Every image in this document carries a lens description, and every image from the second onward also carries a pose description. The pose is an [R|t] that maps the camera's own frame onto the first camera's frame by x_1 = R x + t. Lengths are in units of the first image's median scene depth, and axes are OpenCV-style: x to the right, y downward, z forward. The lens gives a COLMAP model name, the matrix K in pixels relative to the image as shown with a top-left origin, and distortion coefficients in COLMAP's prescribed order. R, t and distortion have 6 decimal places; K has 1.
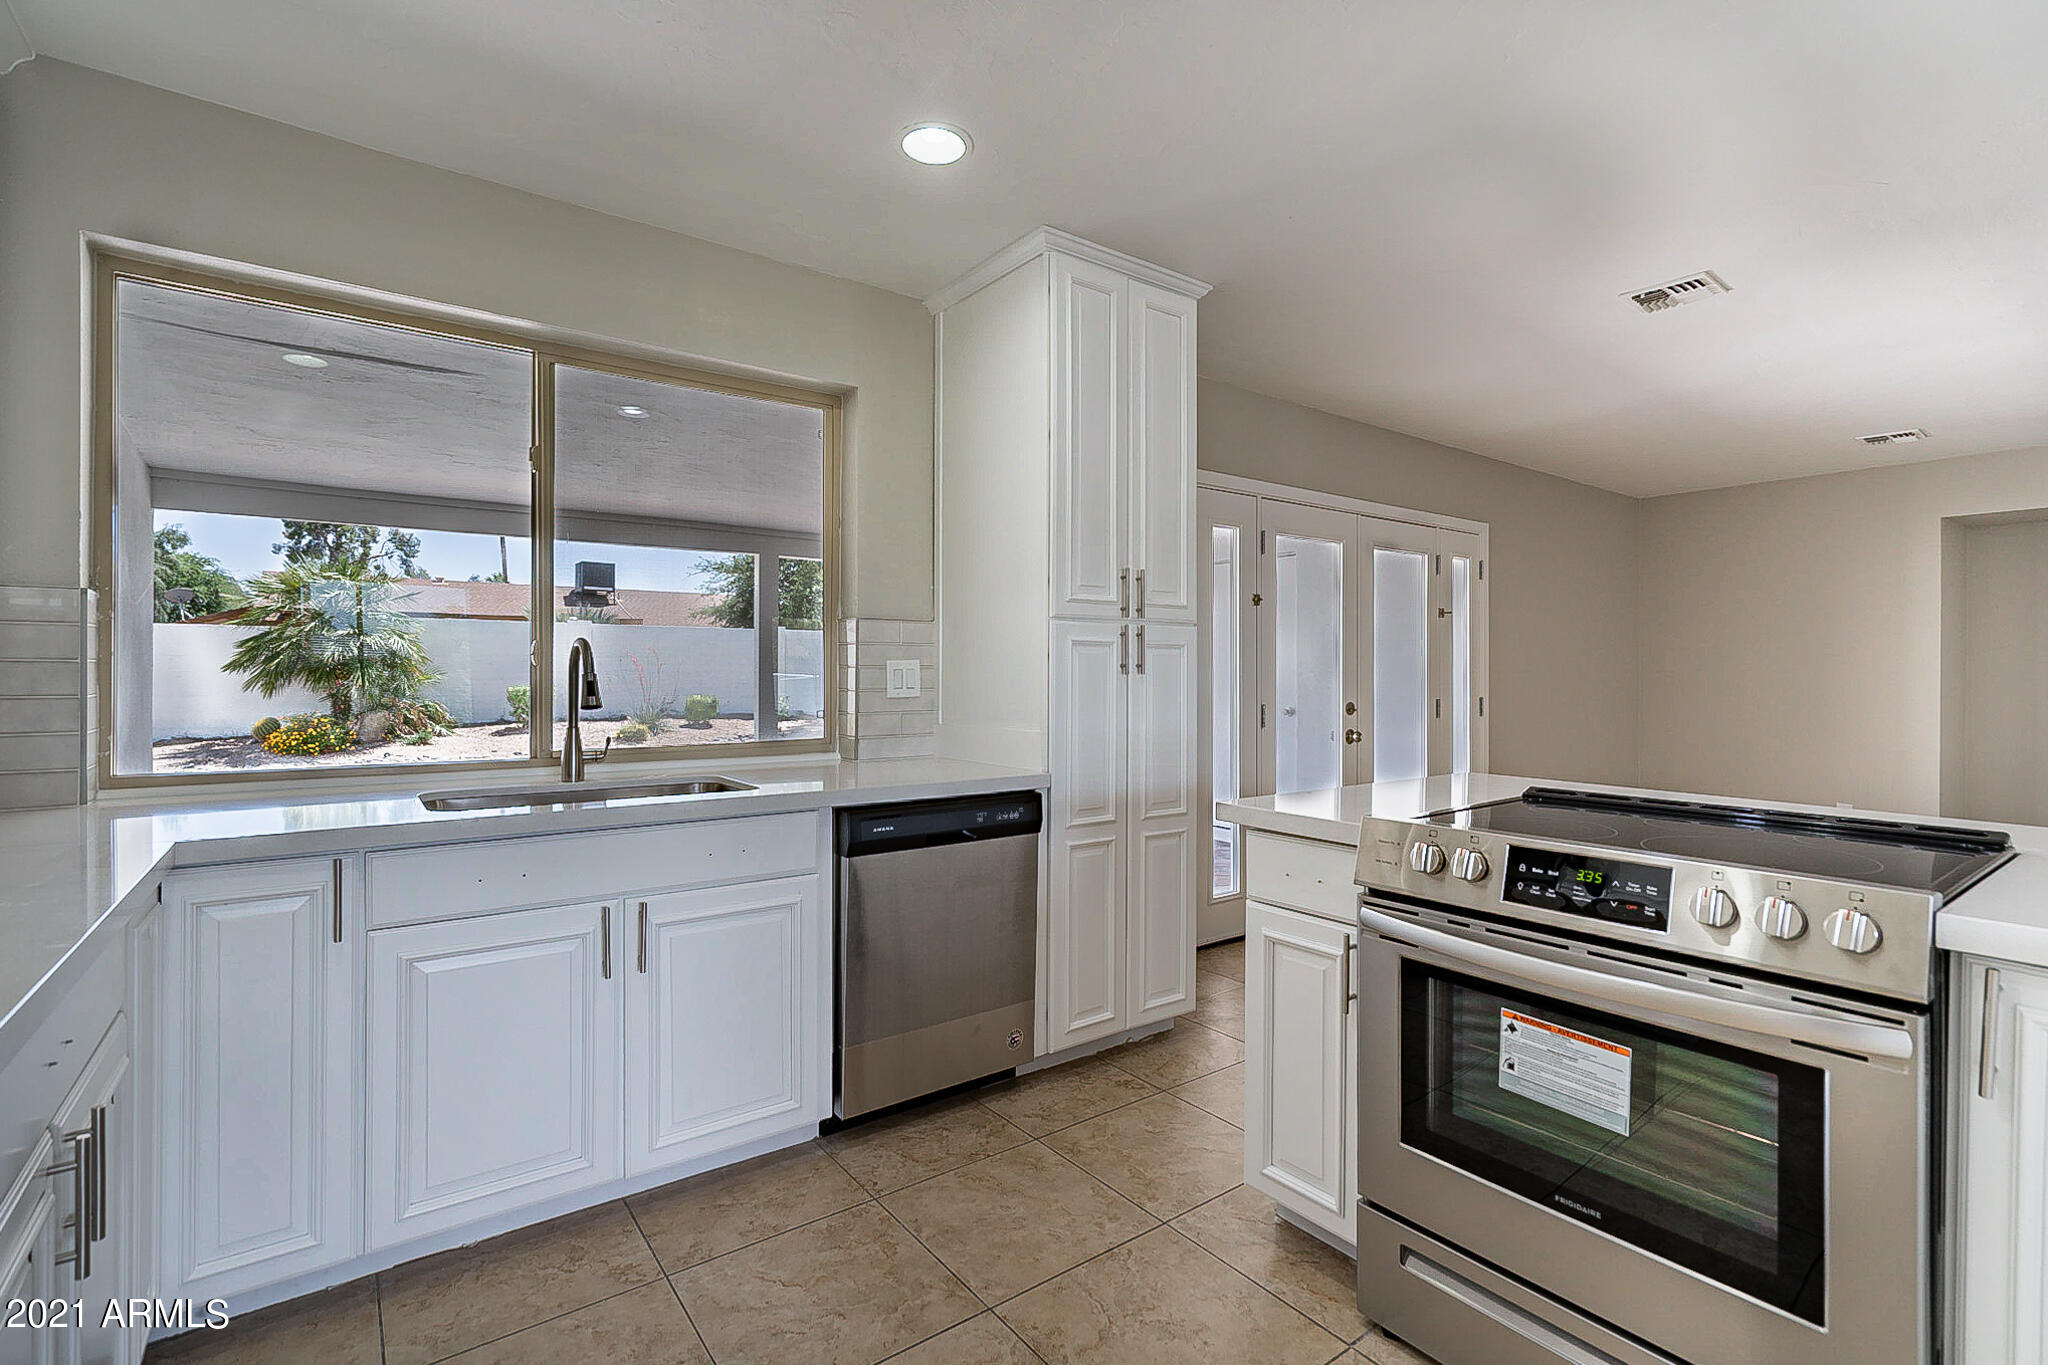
lens RADIAL K [[937.7, 0, 1030.2], [0, 937.7, 665.8], [0, 0, 1]] dist [-0.002533, 0.001308]
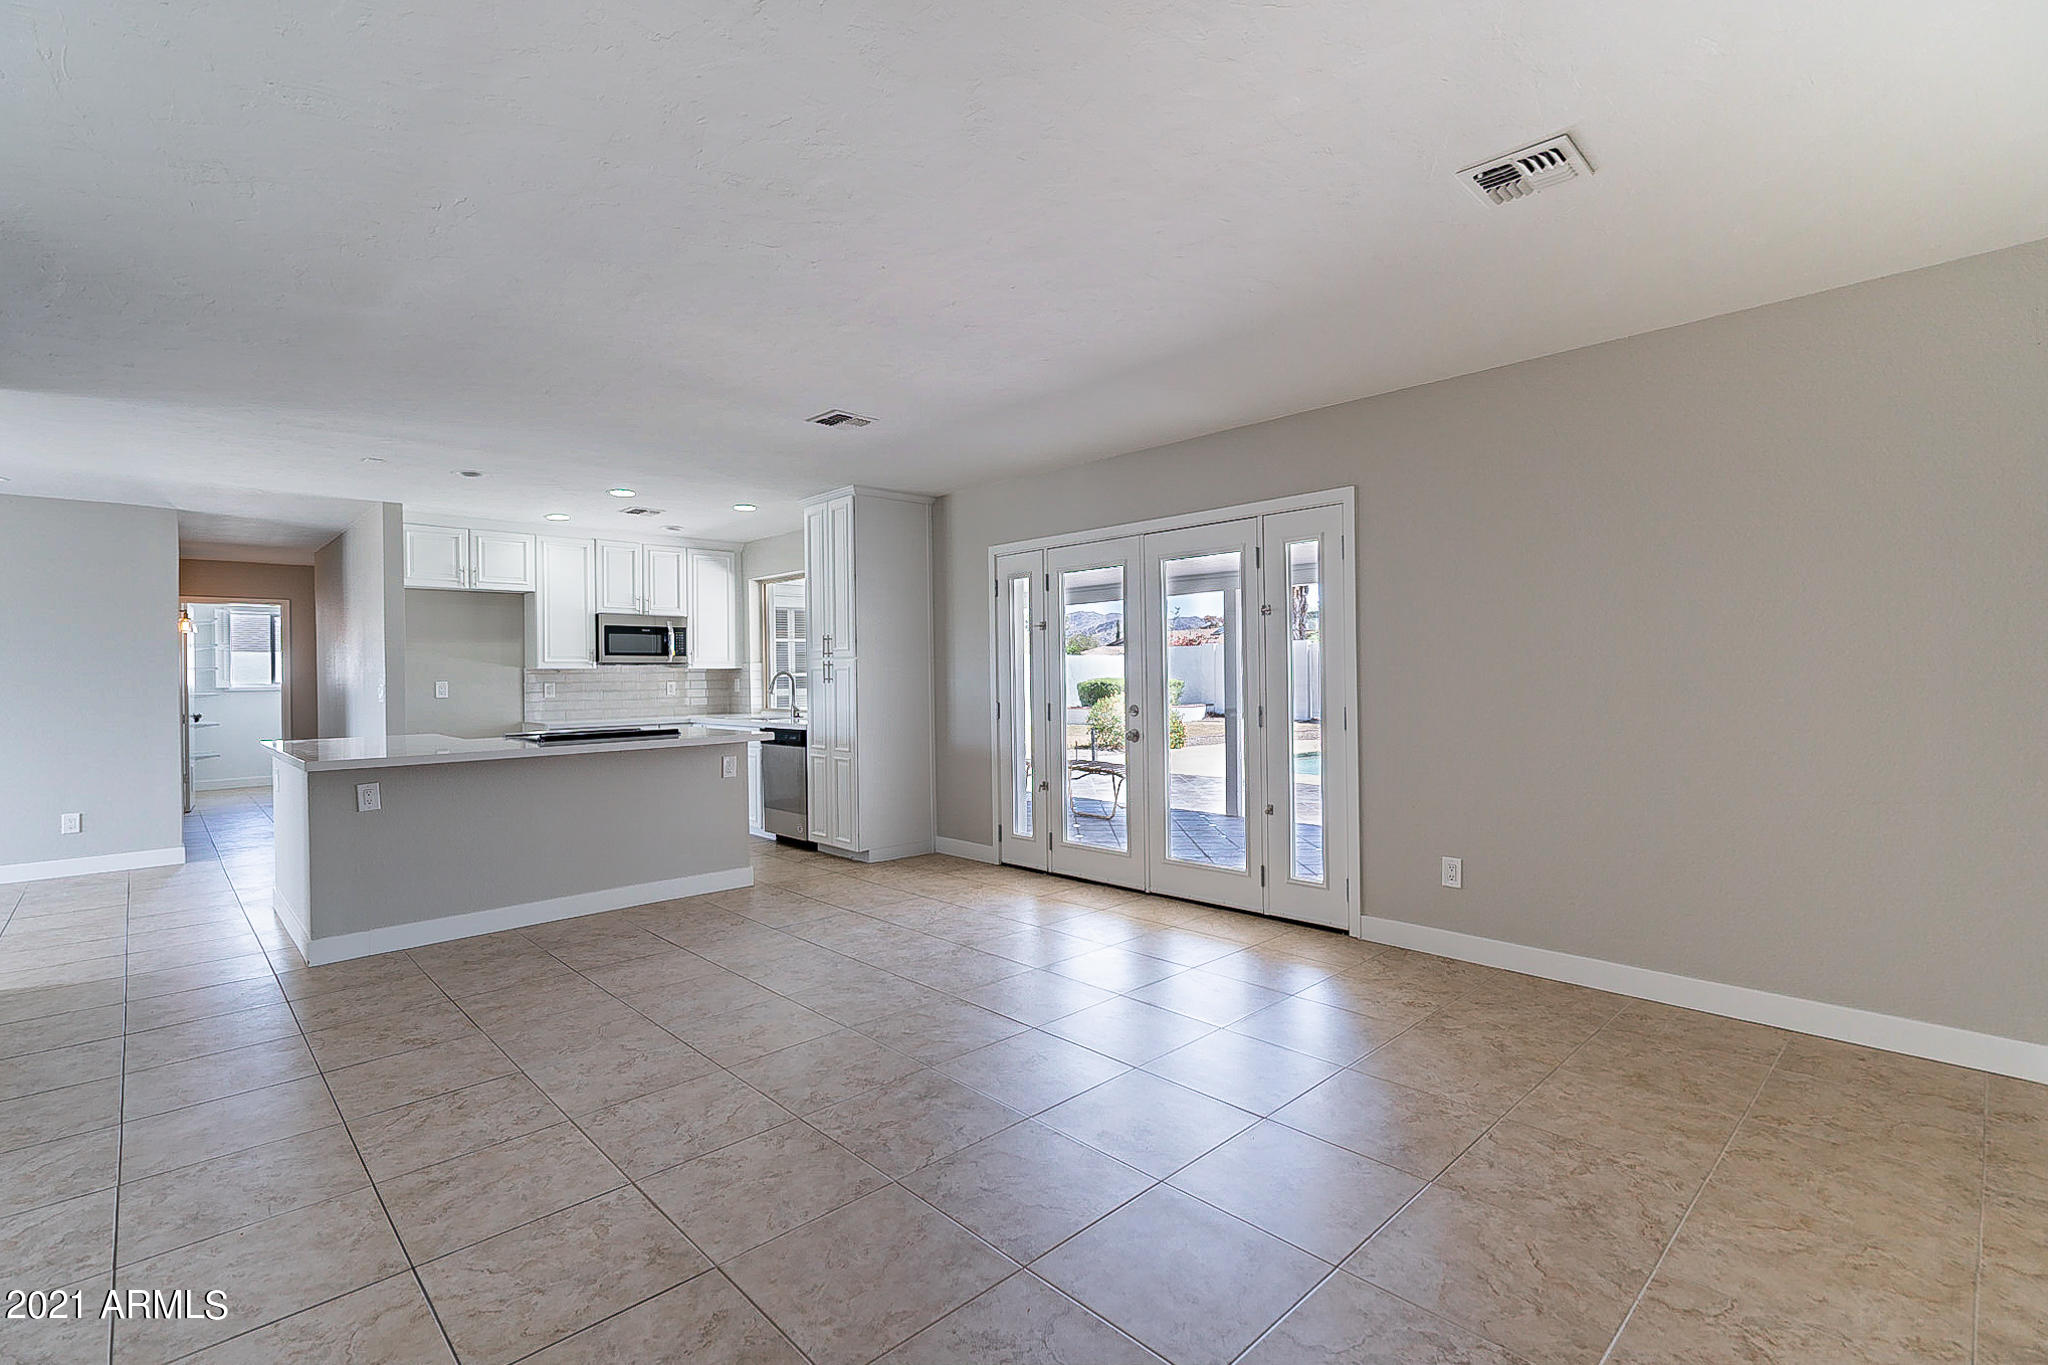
lens RADIAL K [[937.7, 0, 1041.9], [0, 937.7, 688.0], [0, 0, 1]] dist [-0.002533, 0.001308]
pose [[0.129529, 0.009209, -0.991533, 2.508300], [0.020538, 0.999717, 0.011968, 0.005667], [0.991363, -0.021914, 0.129303, 1.290858]]
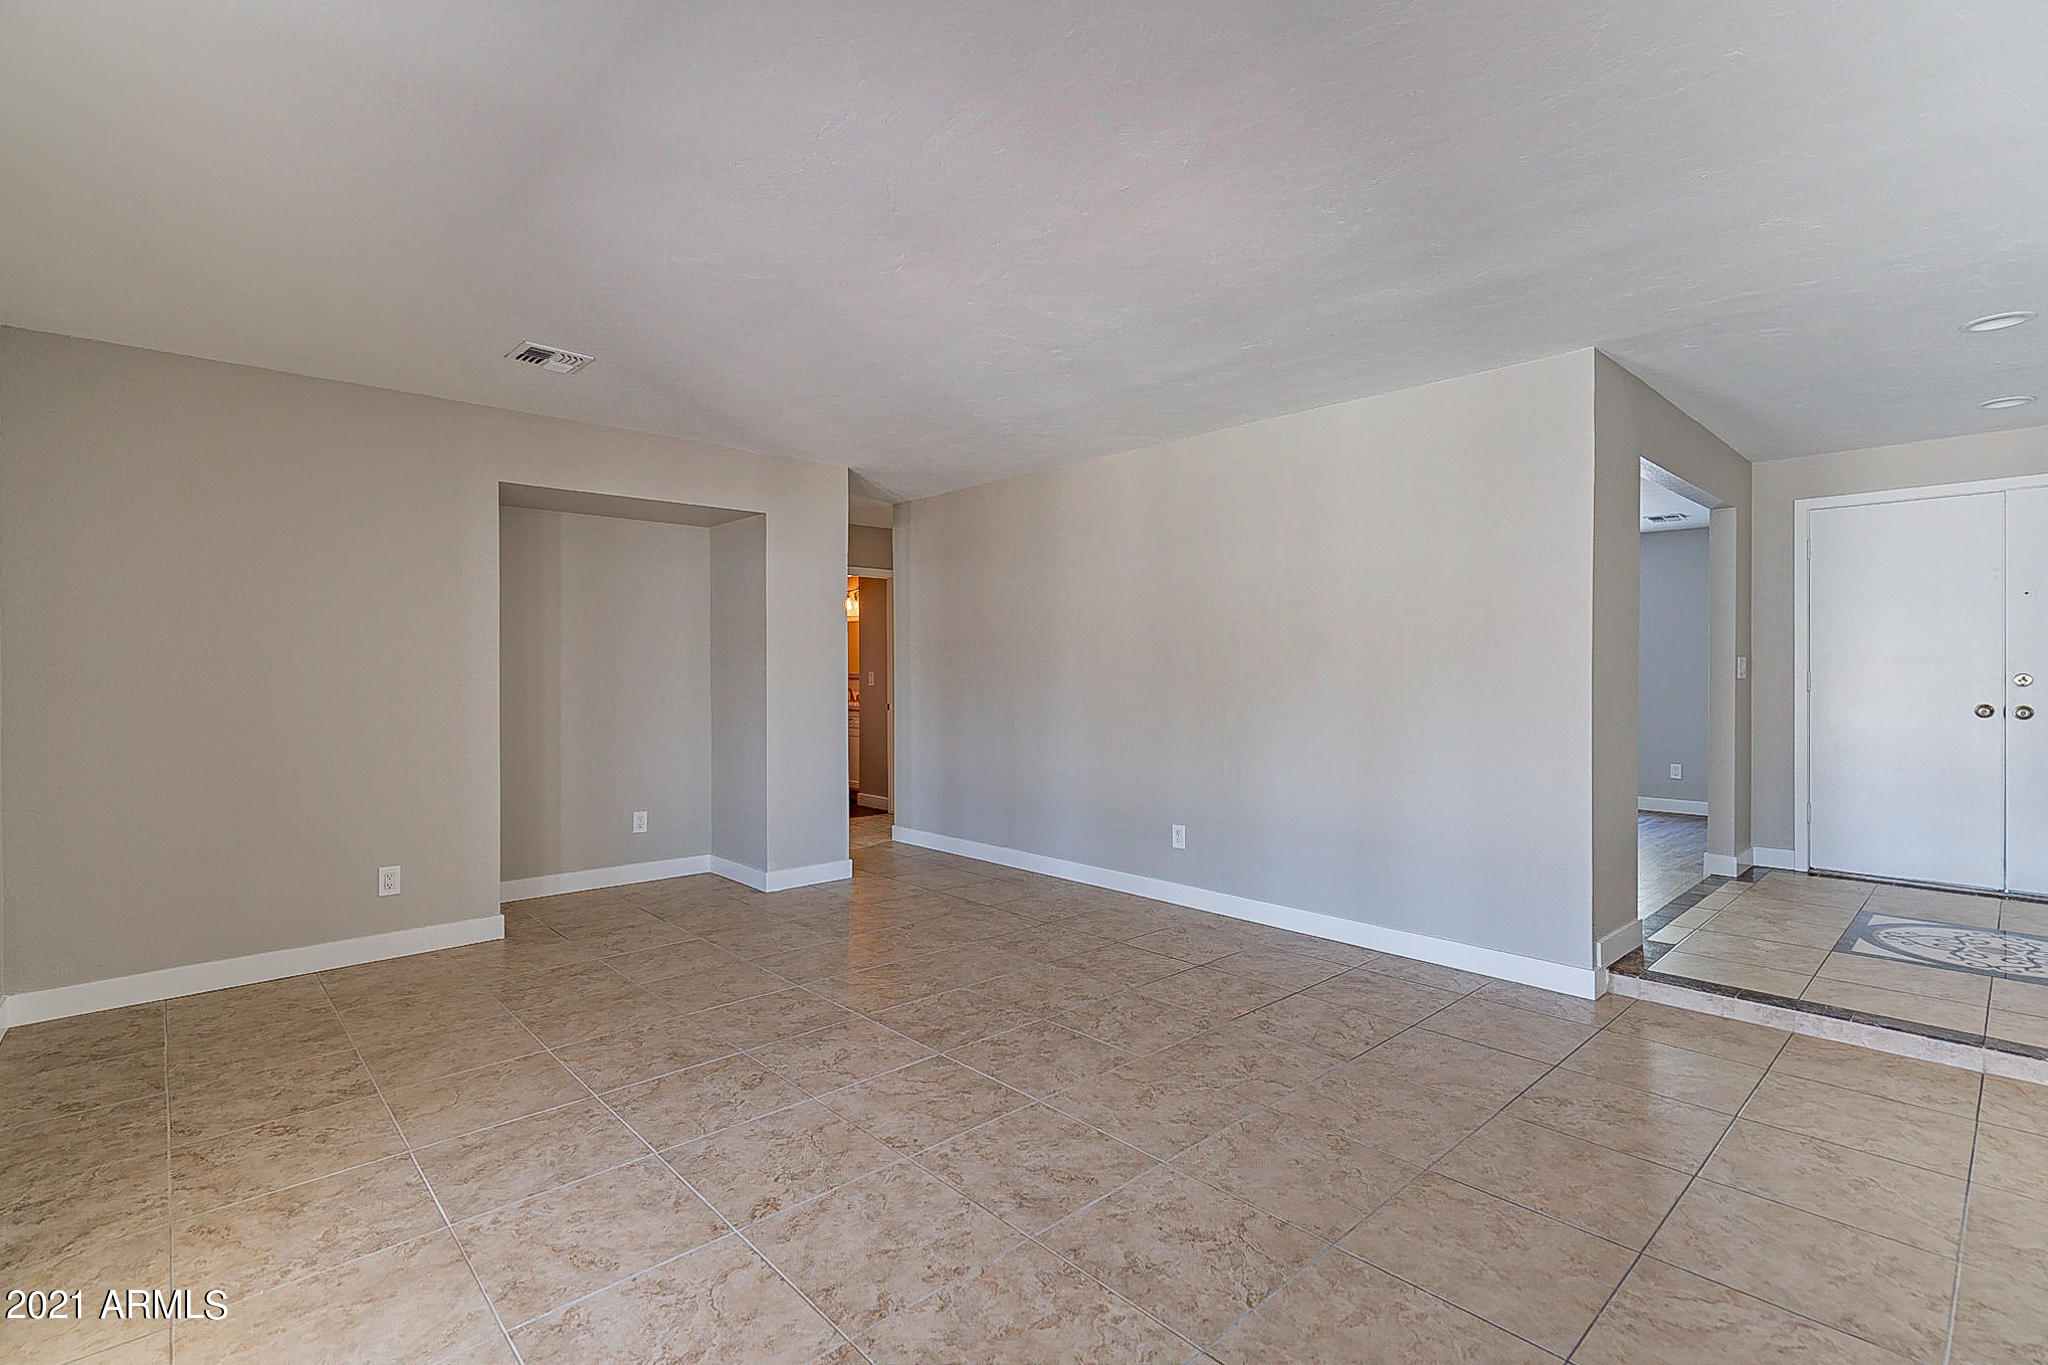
lens RADIAL K [[937.7, 0, 1046.6], [0, 937.7, 671.4], [0, 0, 1]] dist [-0.002533, 0.001308]
pose [[-0.120310, -0.004511, 0.992726, 0.266172], [-0.004320, 0.999983, 0.004020, -0.006285], [-0.992727, -0.003805, -0.120327, 1.303182]]
